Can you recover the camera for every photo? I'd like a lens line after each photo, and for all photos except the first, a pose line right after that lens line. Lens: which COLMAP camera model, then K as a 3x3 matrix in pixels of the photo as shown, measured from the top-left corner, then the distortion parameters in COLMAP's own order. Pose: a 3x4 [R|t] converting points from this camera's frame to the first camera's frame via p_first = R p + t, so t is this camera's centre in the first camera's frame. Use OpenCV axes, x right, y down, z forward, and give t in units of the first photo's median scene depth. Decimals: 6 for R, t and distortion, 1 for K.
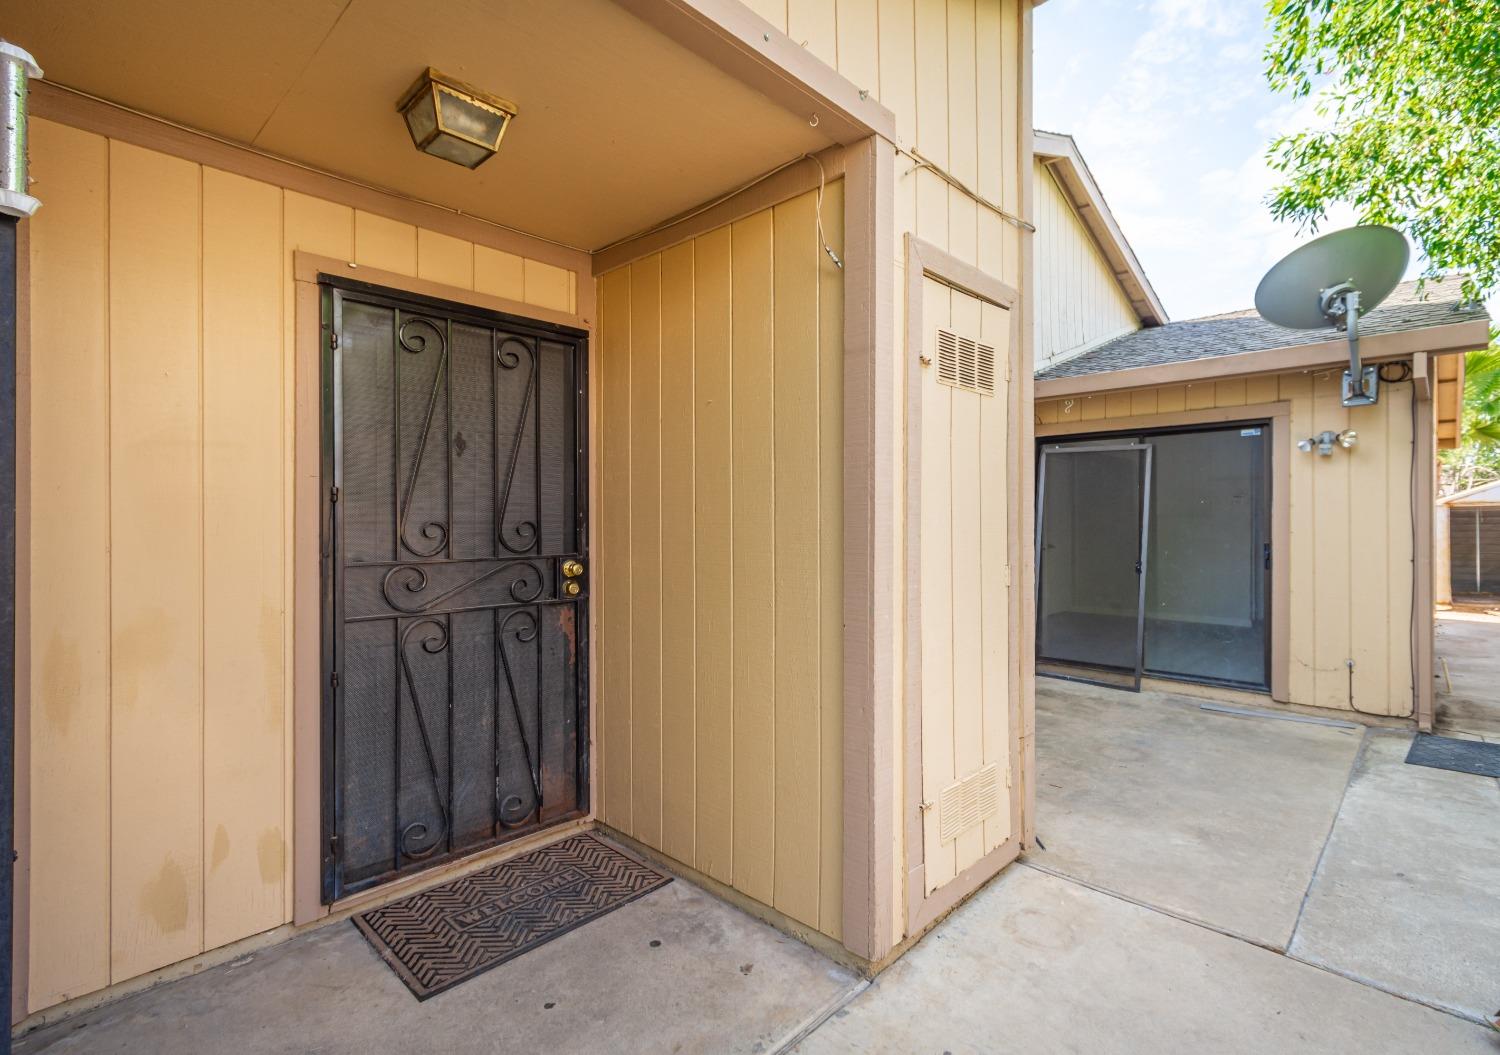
lens RADIAL K [[709.3, 0, 750.3], [0, 709.3, 524.8], [0, 0, 1]] dist [-0.024636, -0.000513]
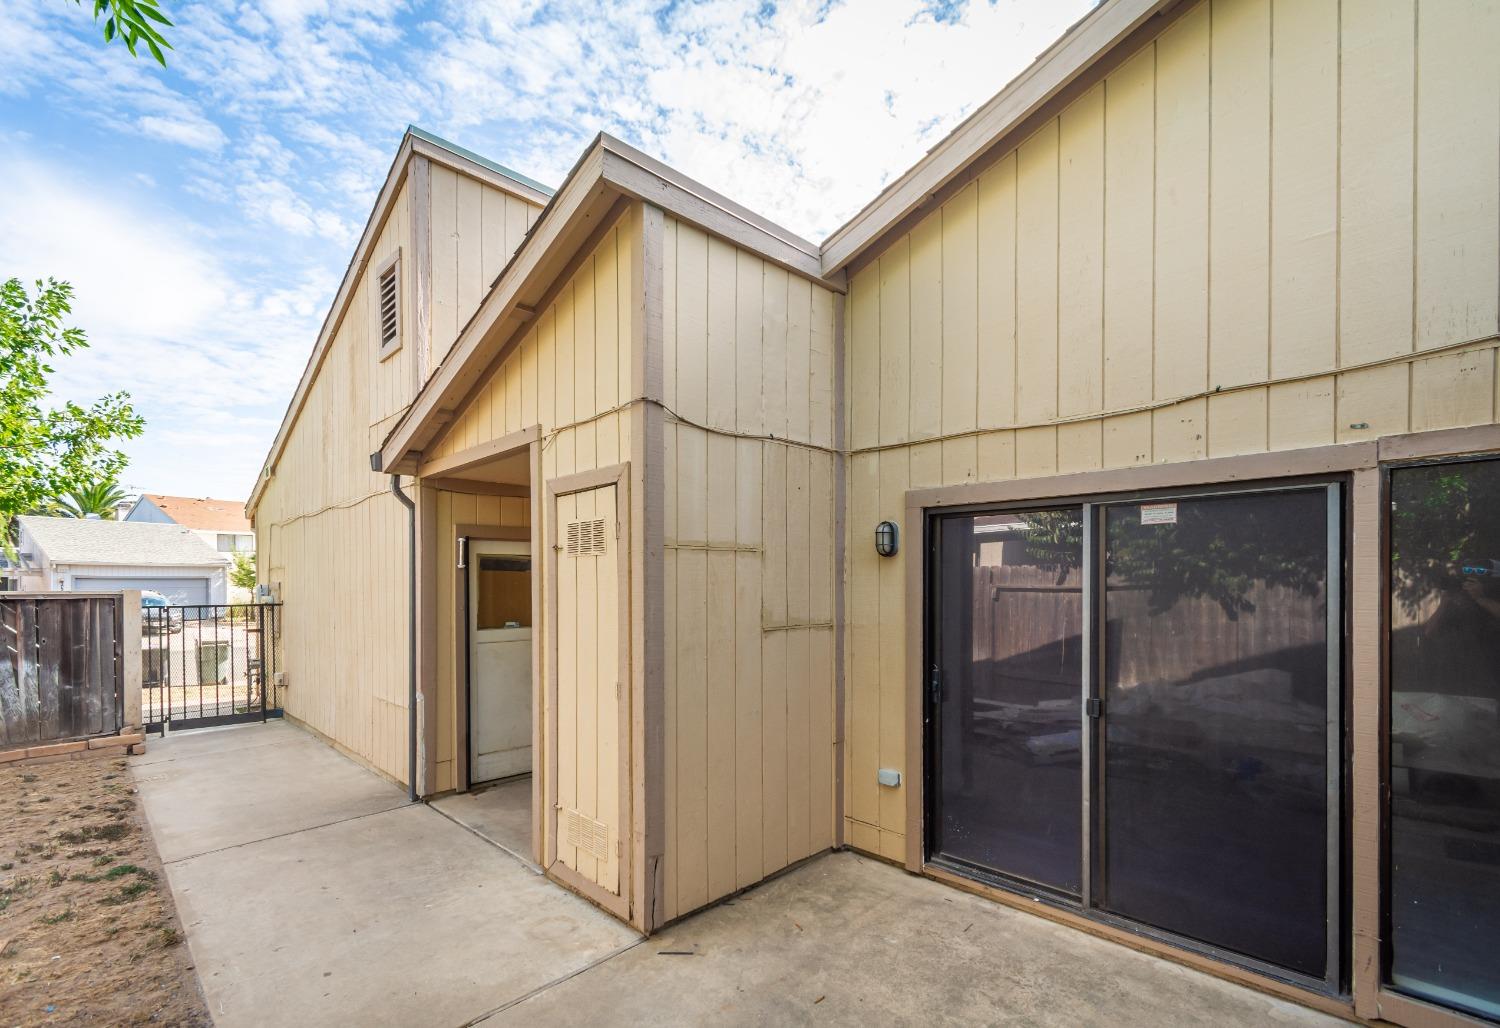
lens RADIAL K [[679.5, 0, 763.1], [0, 679.5, 587.1], [0, 0, 1]] dist [0.000241, 0.000013]
pose [[-0.005692, -0.000207, -0.999984, 1.786751], [0.003010, 0.999995, -0.000224, -0.126154], [0.999979, -0.003011, -0.005691, 1.418461]]
